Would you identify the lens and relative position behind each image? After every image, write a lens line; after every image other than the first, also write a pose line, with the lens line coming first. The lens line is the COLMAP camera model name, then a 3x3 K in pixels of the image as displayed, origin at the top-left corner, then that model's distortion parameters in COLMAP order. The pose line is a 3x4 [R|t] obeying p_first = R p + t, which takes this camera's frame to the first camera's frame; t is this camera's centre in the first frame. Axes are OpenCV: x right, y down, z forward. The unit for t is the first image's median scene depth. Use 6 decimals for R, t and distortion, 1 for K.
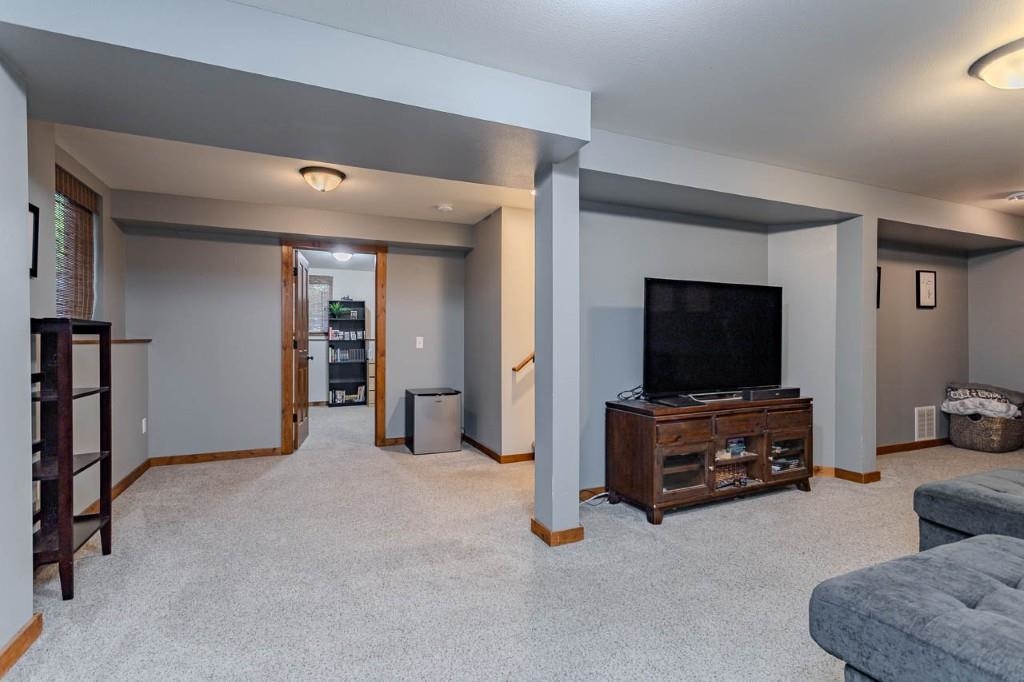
lens RADIAL K [[478.9, 0, 511.8], [0, 478.9, 341.5], [0, 0, 1]] dist [0.004833, 0.000791]
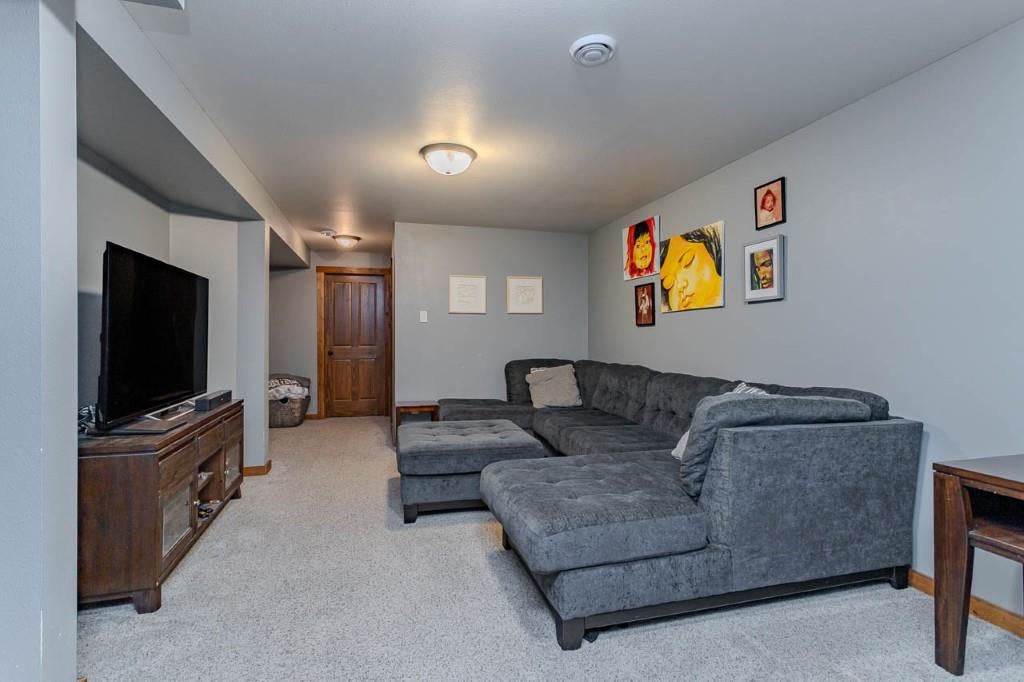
lens RADIAL K [[478.9, 0, 509.6], [0, 478.9, 338.2], [0, 0, 1]] dist [0.004833, 0.000791]
pose [[0.140329, 0.003116, 0.990100, -0.255528], [-0.000800, 0.999995, -0.003034, -0.001835], [-0.990105, -0.000366, 0.140331, 0.341634]]
